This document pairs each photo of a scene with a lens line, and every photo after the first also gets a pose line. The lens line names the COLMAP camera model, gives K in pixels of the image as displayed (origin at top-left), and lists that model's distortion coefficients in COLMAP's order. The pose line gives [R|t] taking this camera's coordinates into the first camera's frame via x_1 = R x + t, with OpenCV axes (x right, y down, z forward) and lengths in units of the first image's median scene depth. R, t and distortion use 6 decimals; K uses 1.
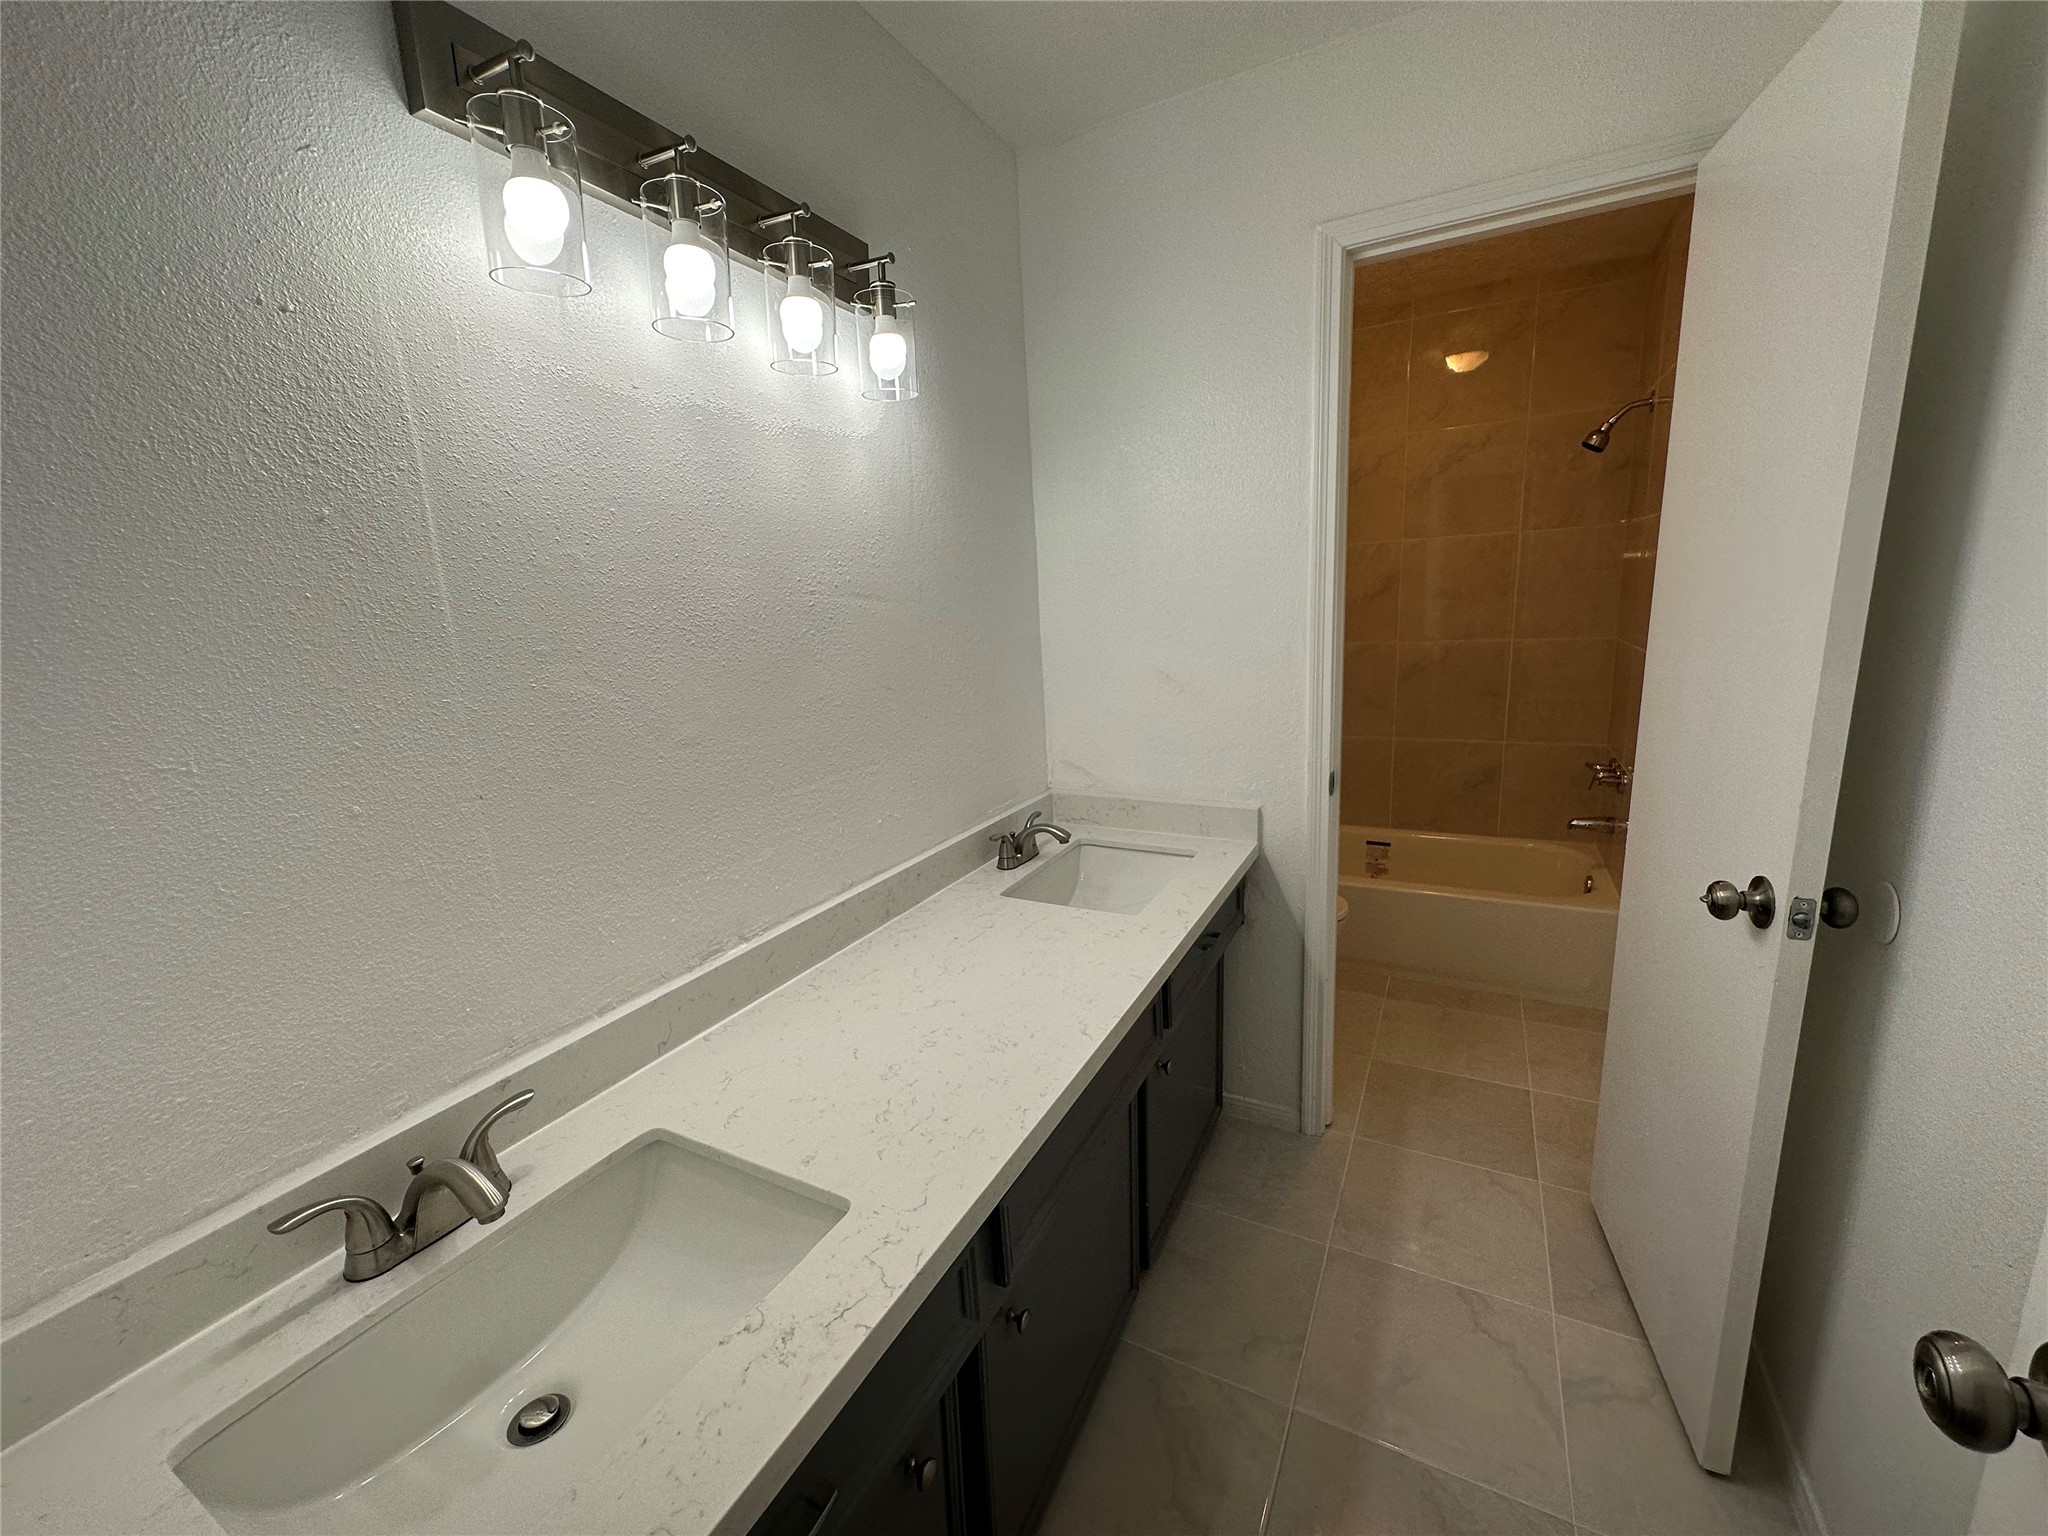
lens RADIAL K [[817.6, 0, 1024.0], [0, 817.6, 768.0], [0, 0, 1]] dist [-0.003420, -0.000086]
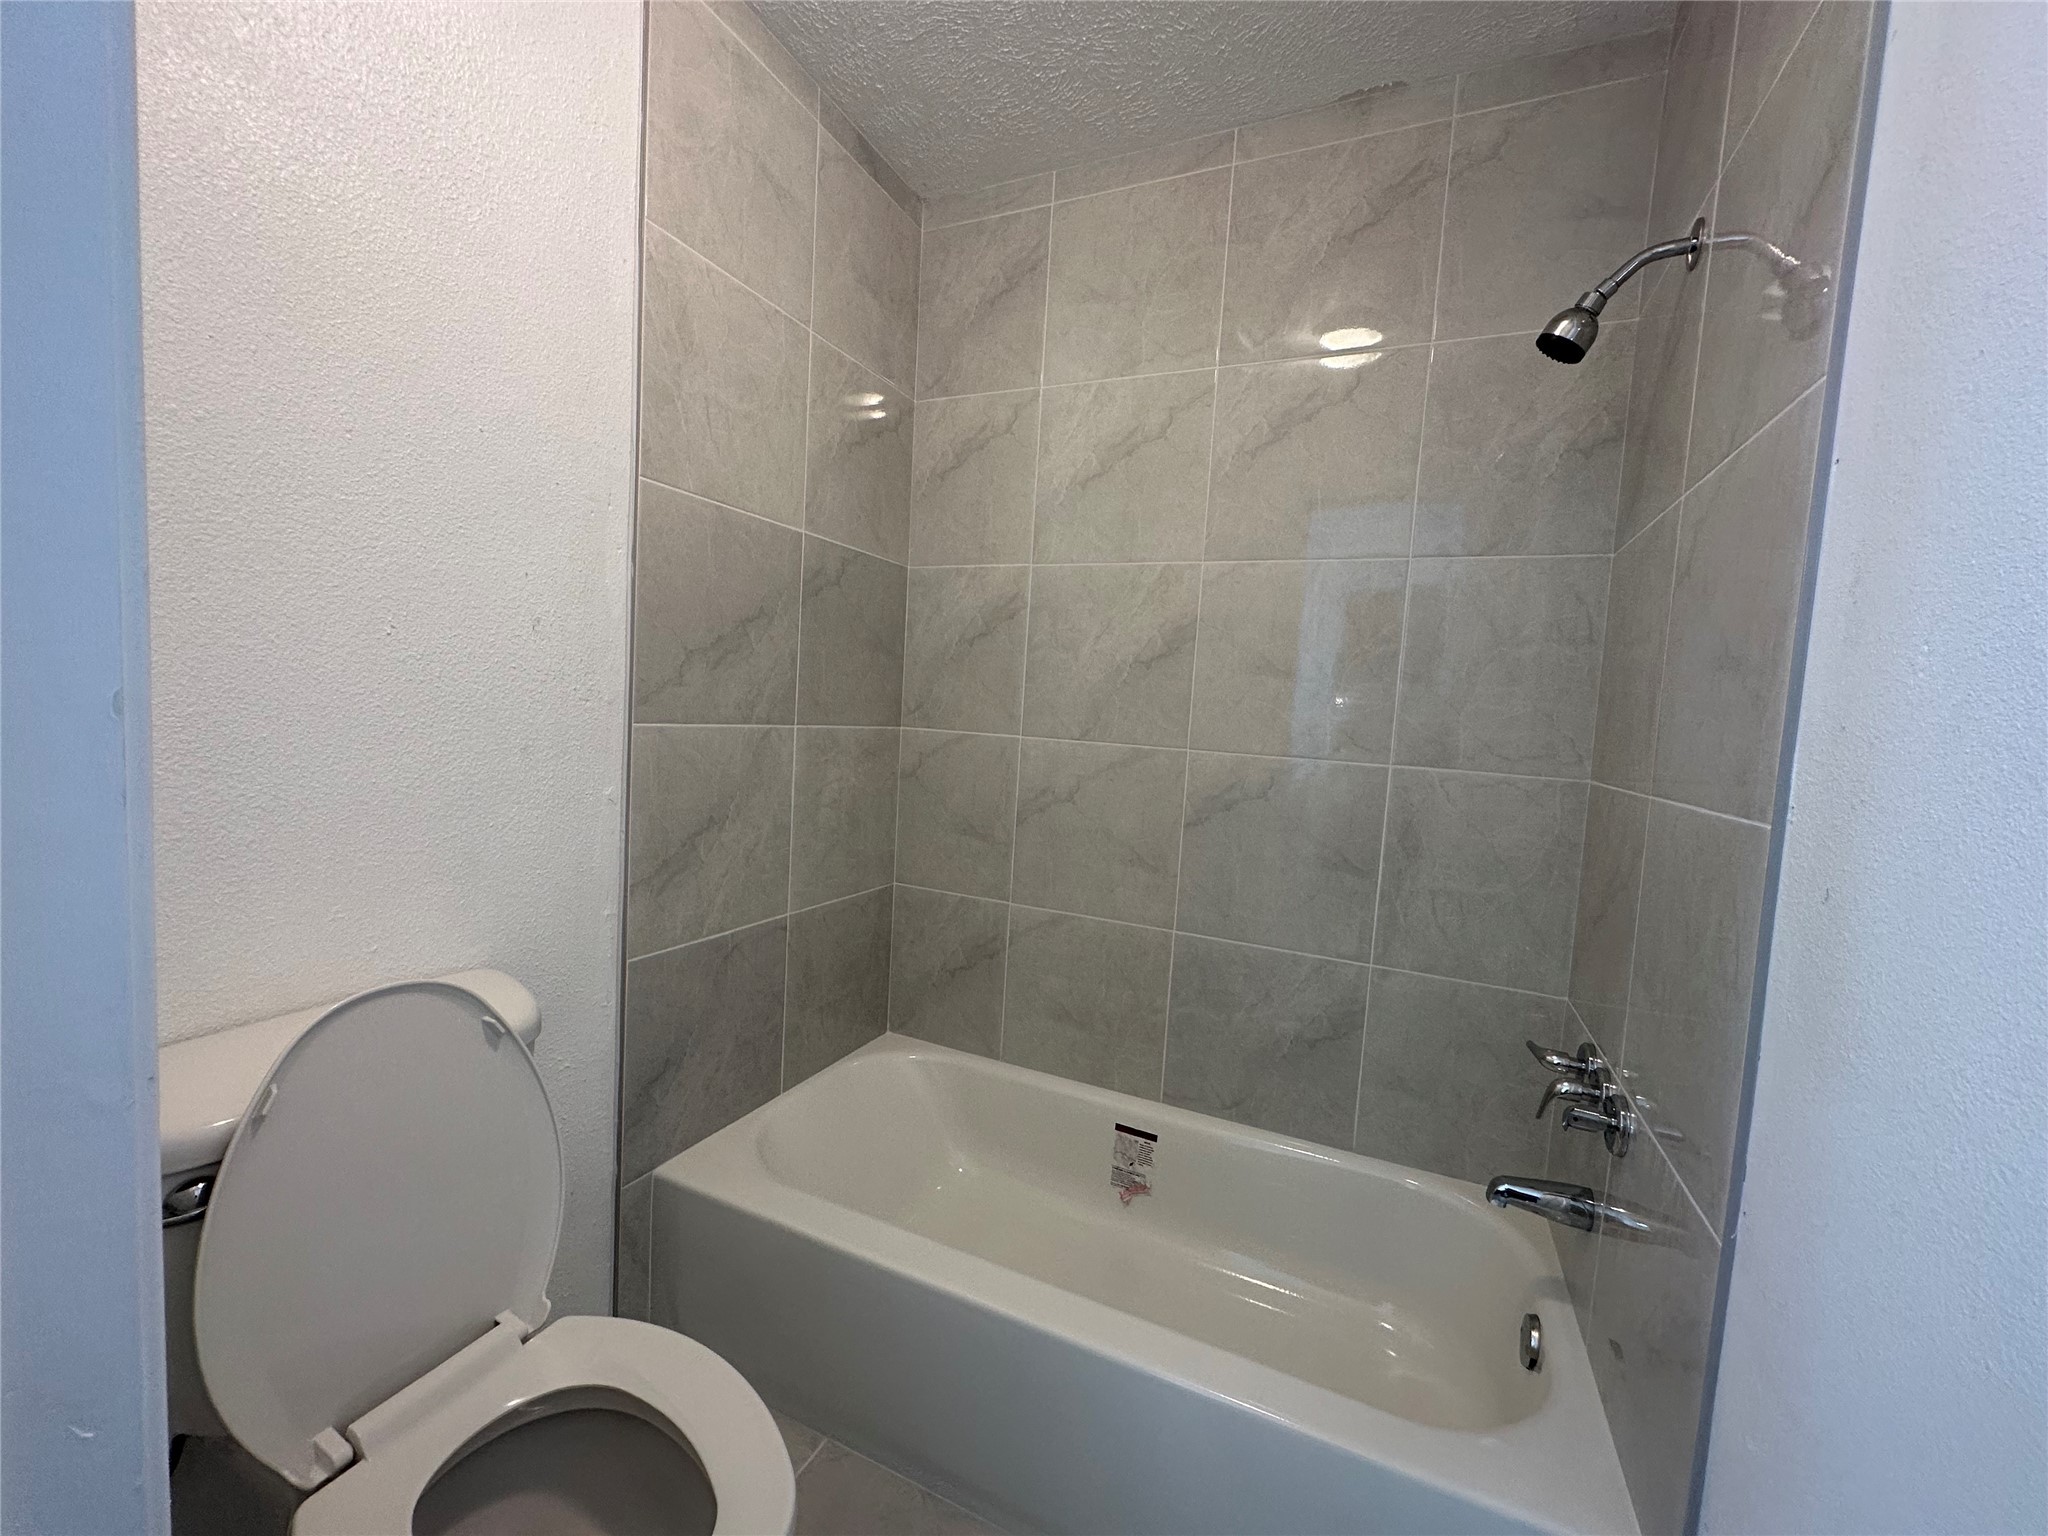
lens RADIAL K [[817.6, 0, 1024.0], [0, 817.6, 768.0], [0, 0, 1]] dist [-0.003420, -0.000086]
pose [[0.991932, 0.106704, 0.068449, 0.360906], [-0.096873, 0.986281, -0.133658, -0.070577], [-0.081772, 0.125949, 0.988661, 0.552641]]
